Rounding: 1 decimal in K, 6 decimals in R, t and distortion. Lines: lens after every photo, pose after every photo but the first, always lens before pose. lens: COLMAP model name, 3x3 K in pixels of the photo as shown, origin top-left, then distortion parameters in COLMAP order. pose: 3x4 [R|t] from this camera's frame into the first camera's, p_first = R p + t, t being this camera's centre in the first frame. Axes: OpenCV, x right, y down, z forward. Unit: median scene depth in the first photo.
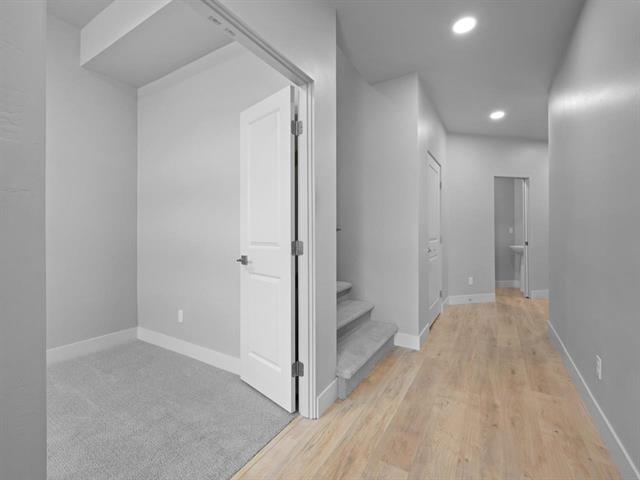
lens RADIAL K [[287.1, 0, 320.7], [0, 287.1, 236.0], [0, 0, 1]] dist [0.000299, -0.000551]
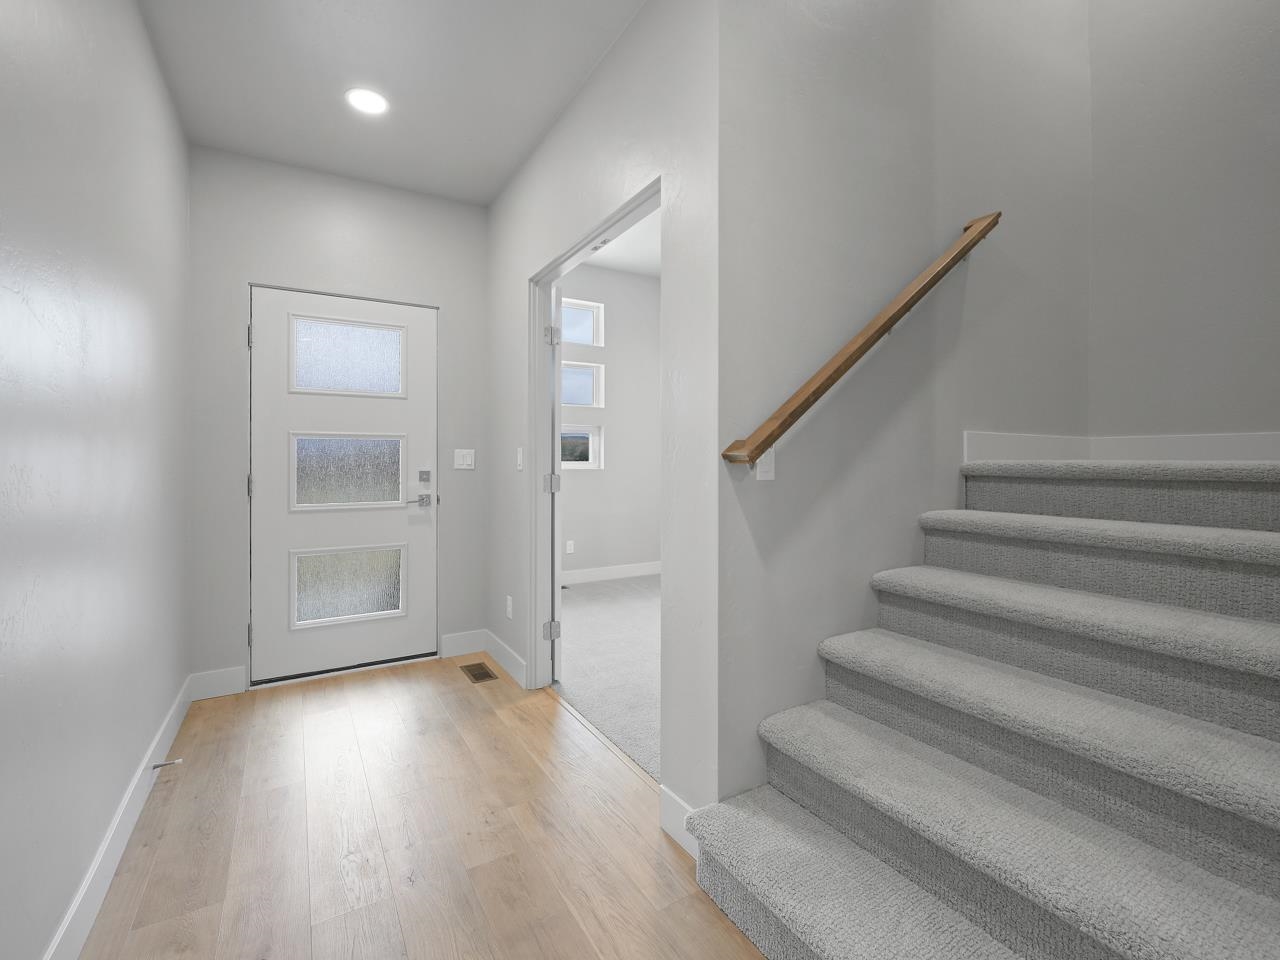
lens RADIAL K [[574.3, 0, 638.8], [0, 574.3, 472.8], [0, 0, 1]] dist [0.000299, -0.000551]
pose [[-0.463519, 0.017582, -0.885912, 0.999085], [-0.013285, 0.999553, 0.026788, -0.027973], [0.885987, 0.024187, -0.463078, 1.562469]]
